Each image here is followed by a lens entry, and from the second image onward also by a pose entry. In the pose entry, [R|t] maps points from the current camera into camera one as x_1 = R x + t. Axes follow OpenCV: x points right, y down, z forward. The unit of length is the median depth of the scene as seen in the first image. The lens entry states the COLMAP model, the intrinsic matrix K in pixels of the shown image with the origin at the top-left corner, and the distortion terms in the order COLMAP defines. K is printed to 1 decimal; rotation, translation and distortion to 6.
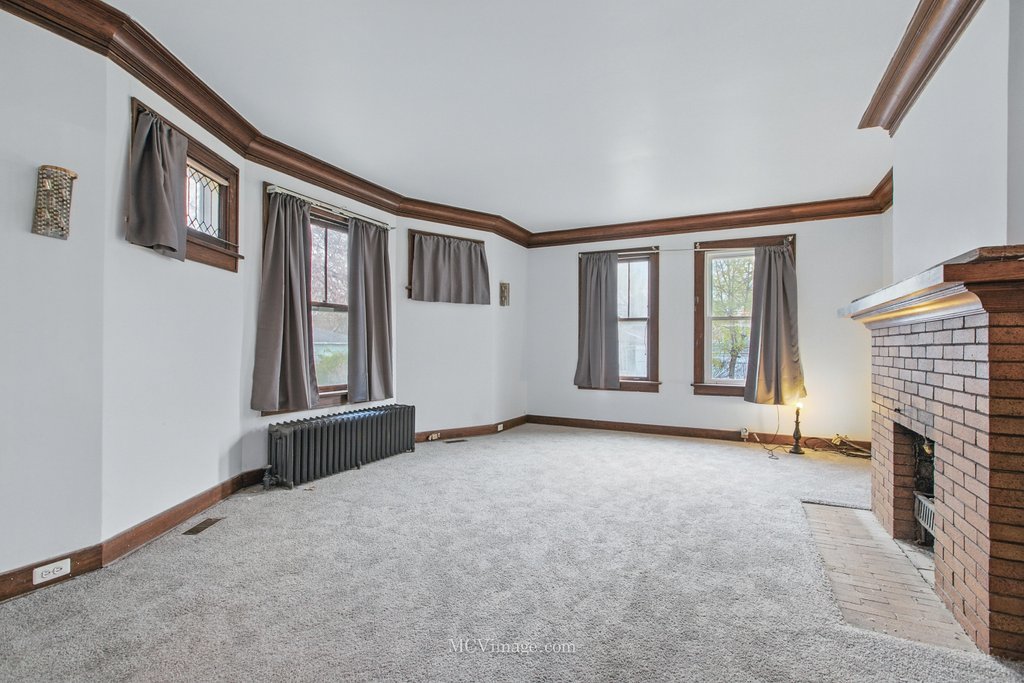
lens RADIAL K [[462.6, 0, 511.8], [0, 462.6, 342.9], [0, 0, 1]] dist [-0.016105, -0.000320]
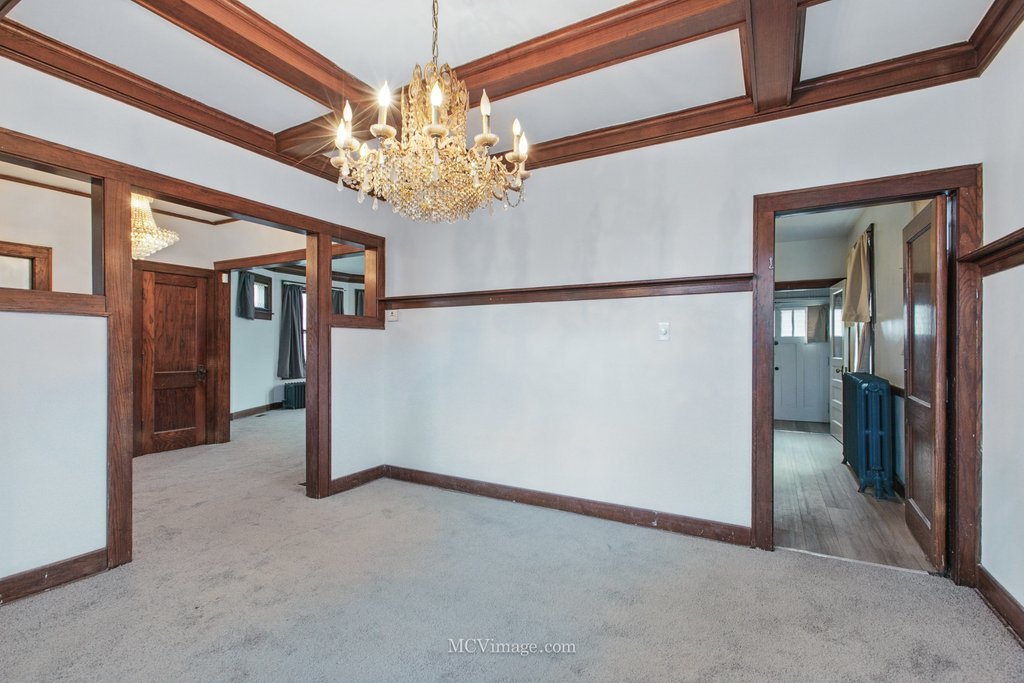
lens RADIAL K [[462.6, 0, 514.4], [0, 462.6, 342.6], [0, 0, 1]] dist [-0.016105, -0.000320]
pose [[0.999815, -0.006209, -0.018199, 0.724452], [0.006183, 0.999980, -0.001465, -0.023139], [0.018207, 0.001352, 0.999833, -1.399434]]
